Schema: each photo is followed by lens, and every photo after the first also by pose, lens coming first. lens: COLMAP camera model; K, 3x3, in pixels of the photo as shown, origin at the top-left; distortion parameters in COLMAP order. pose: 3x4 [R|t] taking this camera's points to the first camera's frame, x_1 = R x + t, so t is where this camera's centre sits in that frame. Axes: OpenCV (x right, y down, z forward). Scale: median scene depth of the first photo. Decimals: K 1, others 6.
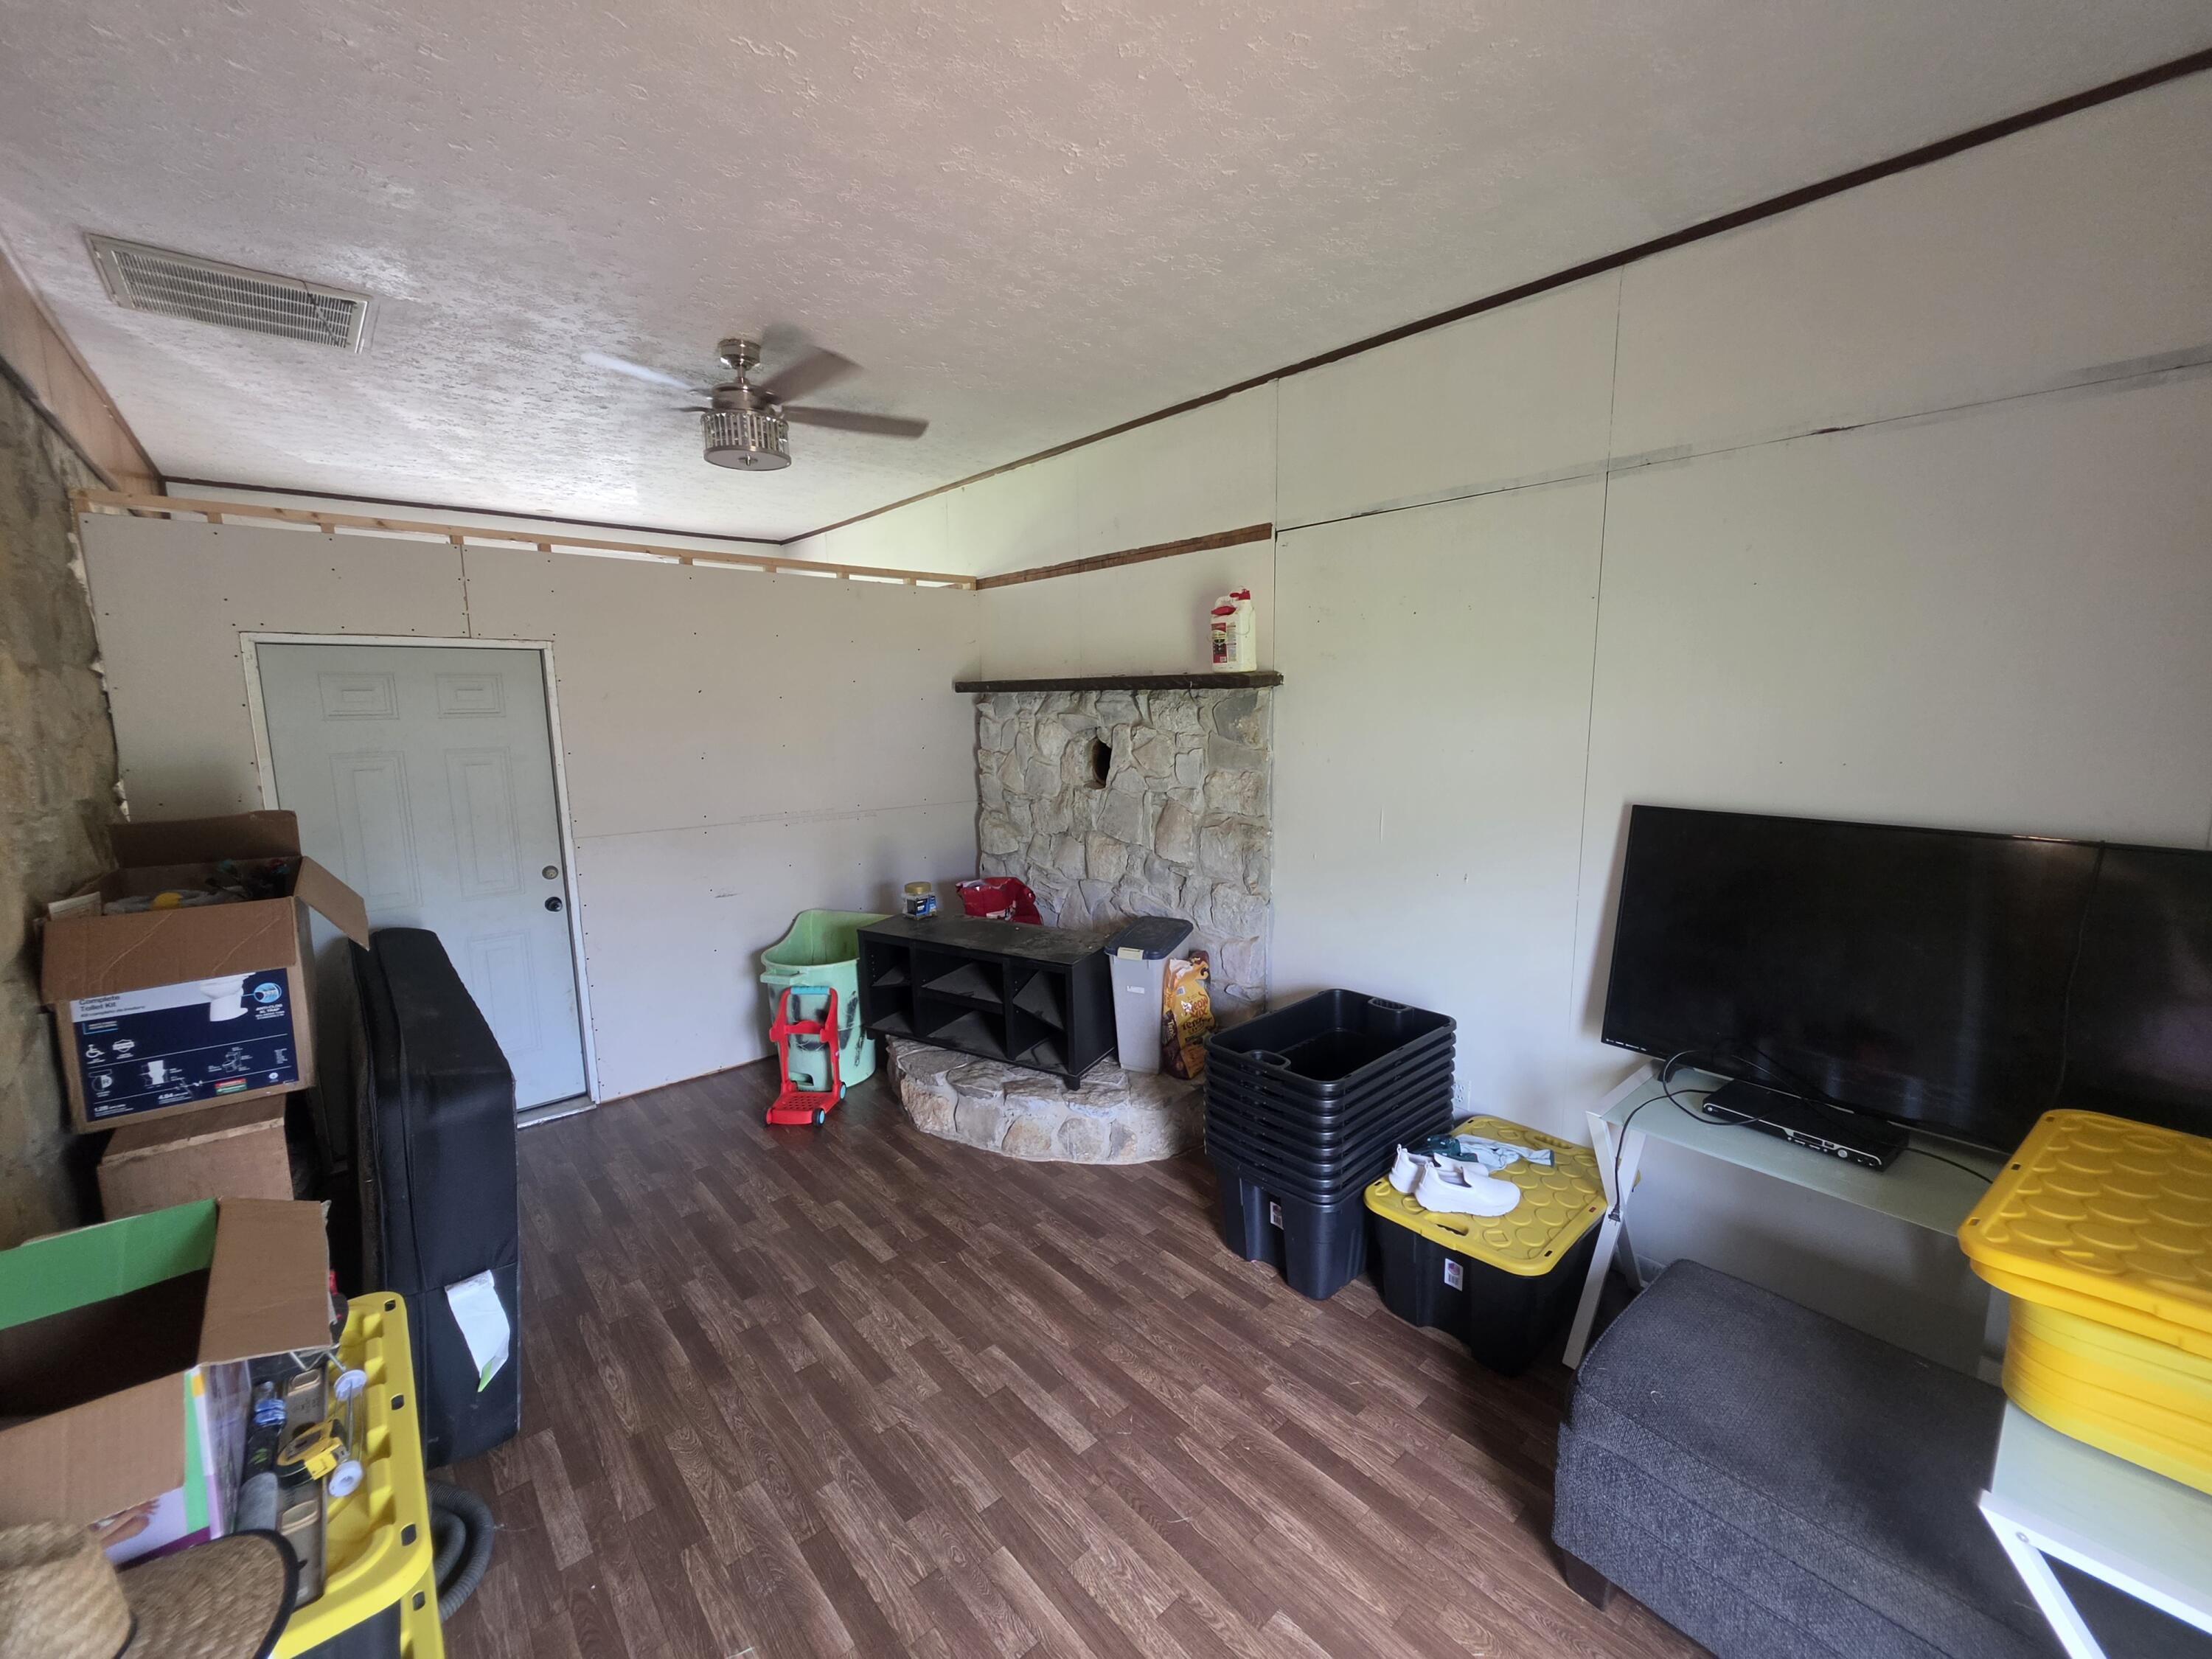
lens RADIAL K [[893.7, 0, 1109.2], [0, 893.7, 820.0], [0, 0, 1]] dist [-0.000659, -0.000140]
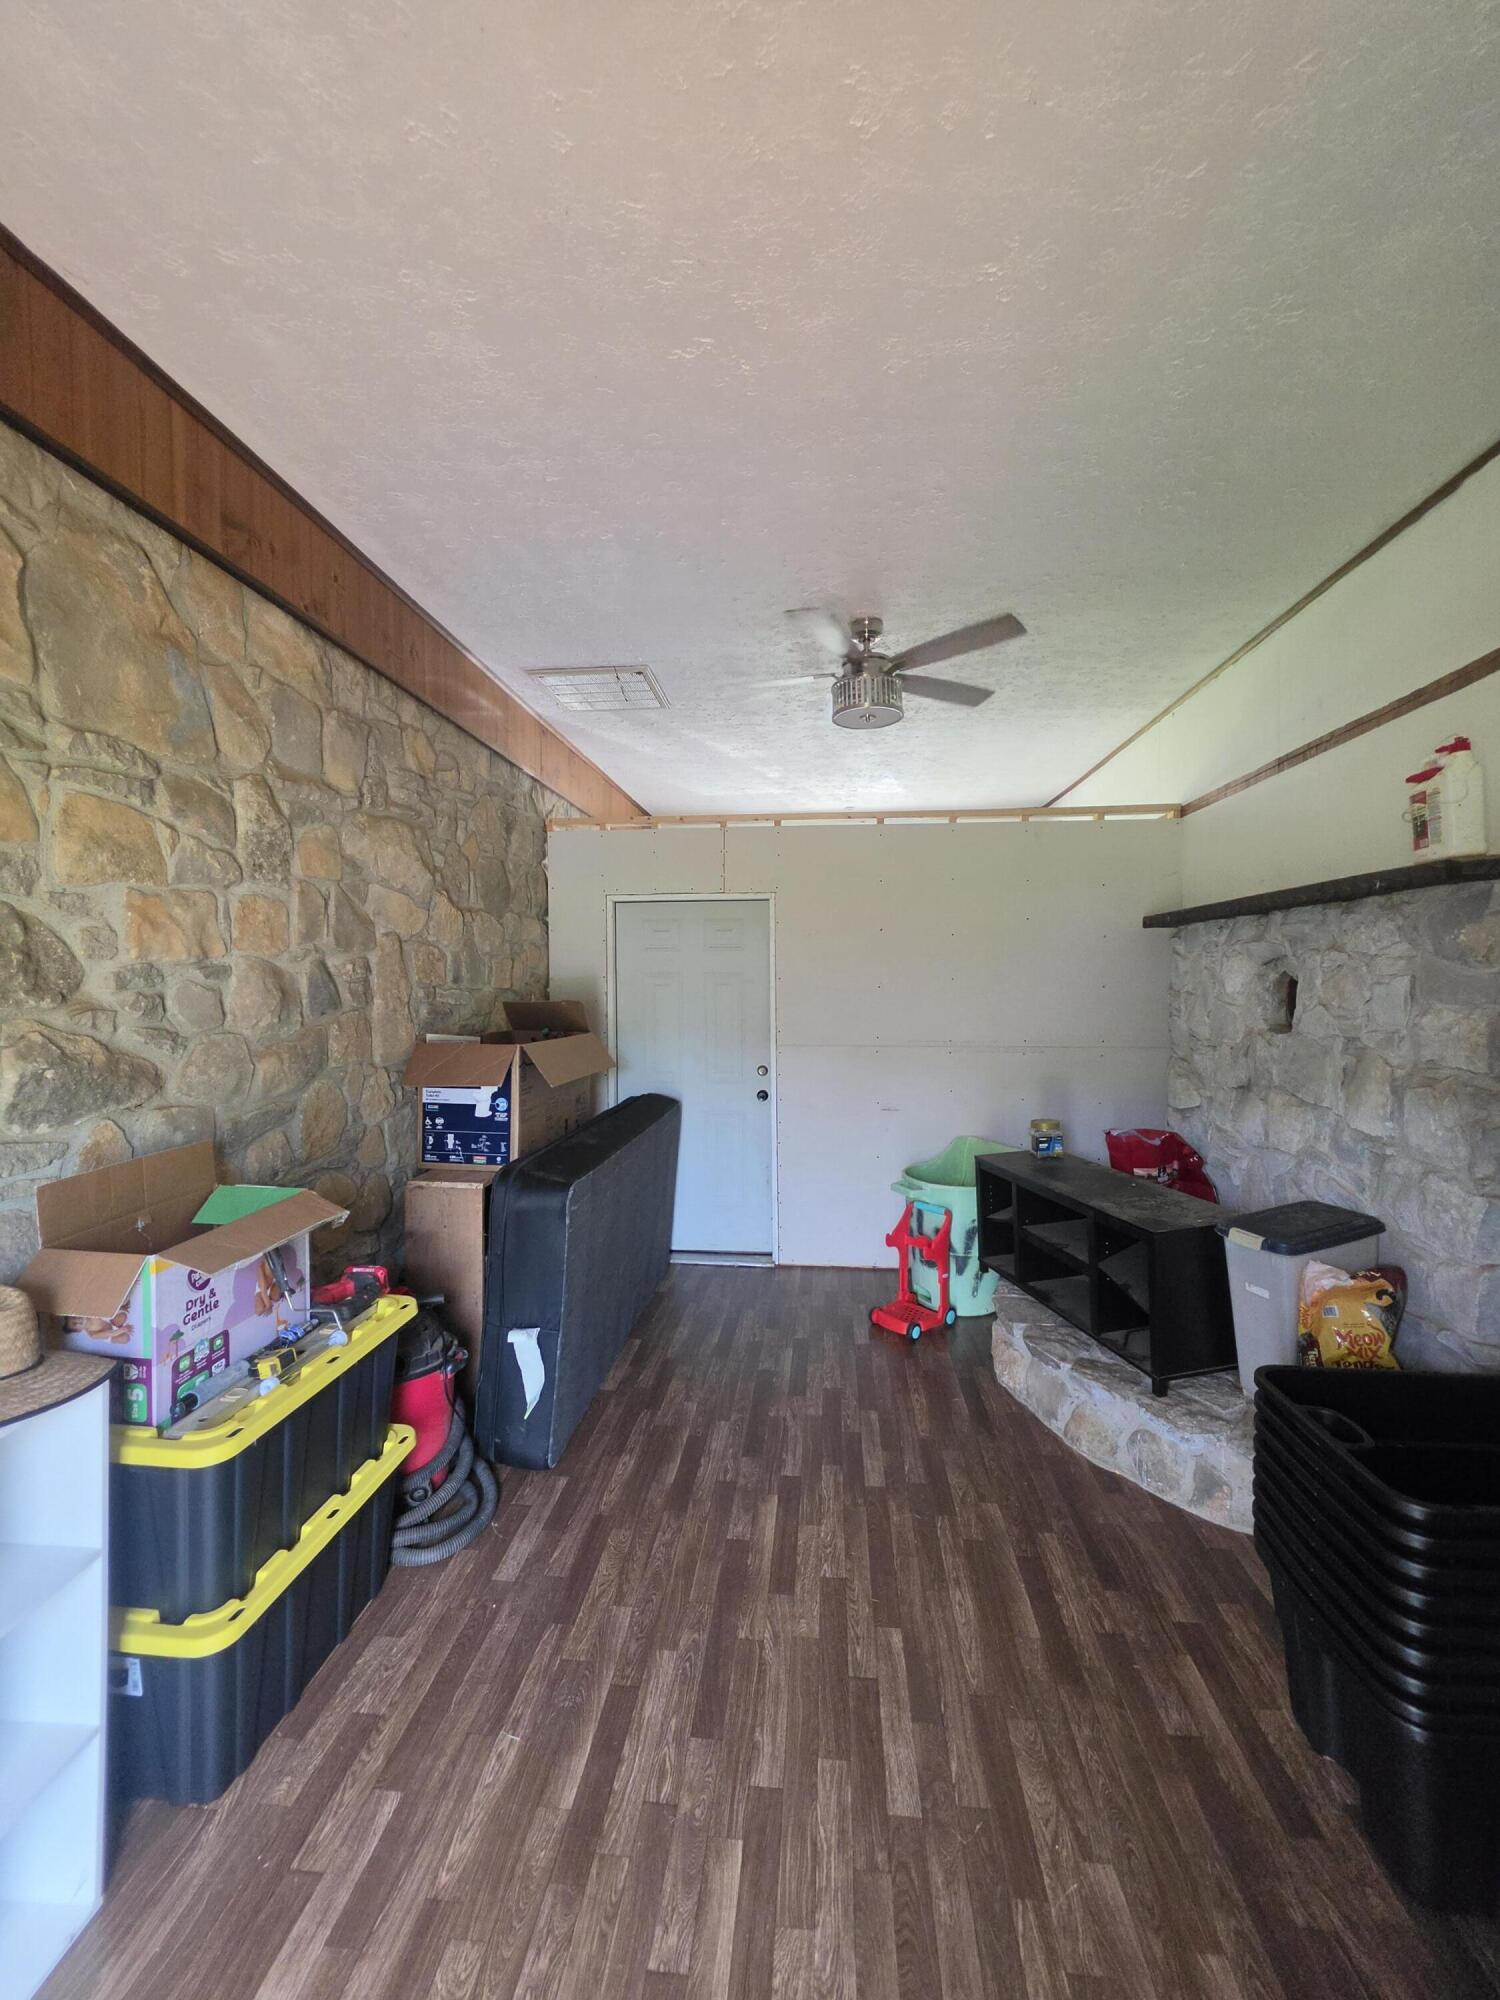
lens RADIAL K [[808.0, 0, 751.4], [0, 808.0, 992.0], [0, 0, 1]] dist [-0.000659, -0.000140]
pose [[0.677552, 0.016529, -0.735289, 0.245163], [-0.101033, 0.992361, -0.070791, 0.033972], [0.728502, 0.122253, 0.674046, 0.214448]]
